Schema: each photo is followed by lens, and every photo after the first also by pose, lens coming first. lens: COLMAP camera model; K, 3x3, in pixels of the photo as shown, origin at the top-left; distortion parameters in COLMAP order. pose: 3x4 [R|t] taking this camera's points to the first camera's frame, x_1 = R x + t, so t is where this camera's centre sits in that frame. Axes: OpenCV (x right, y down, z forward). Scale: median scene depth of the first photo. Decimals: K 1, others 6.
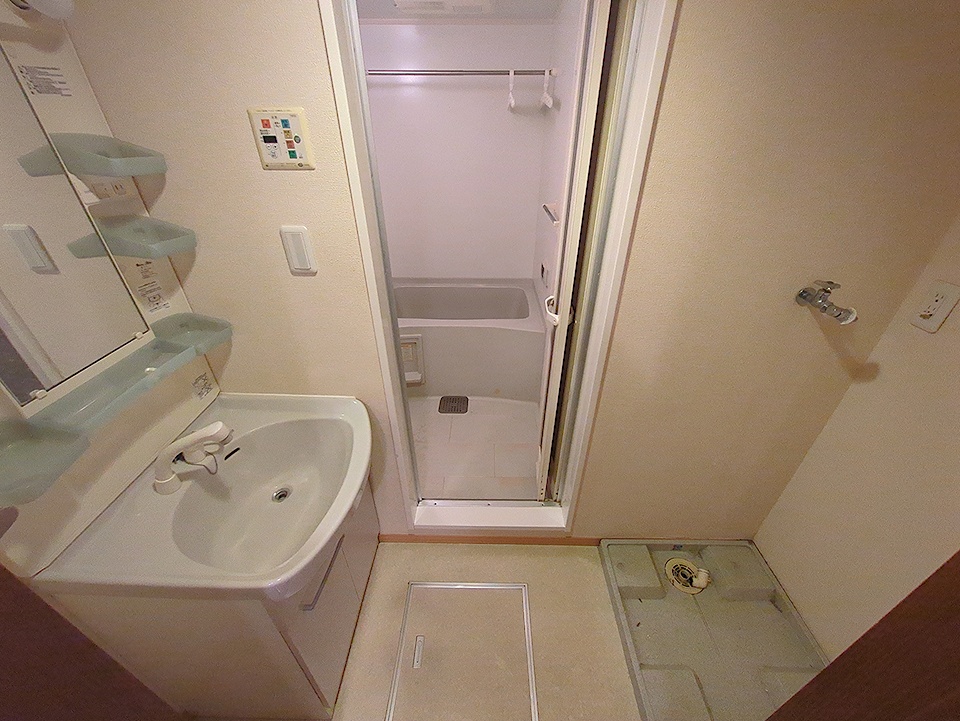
lens RADIAL K [[379.8, 0, 483.8], [0, 379.8, 364.3], [0, 0, 1]] dist [-0.000914, 0.000241]
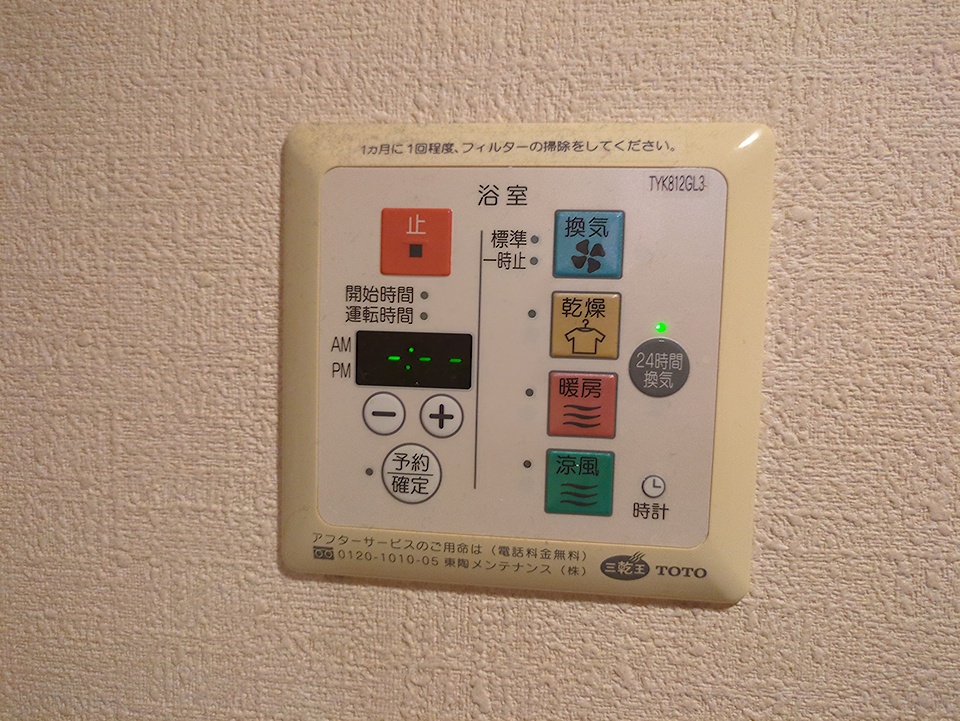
lens RADIAL K [[379.8, 0, 479.4], [0, 379.8, 359.5], [0, 0, 1]] dist [-0.000914, 0.000241]
pose [[0.998615, 0.029926, -0.043276, -0.521530], [-0.047386, 0.868998, -0.492542, -0.520756], [0.022867, 0.493910, 0.869212, 0.873574]]
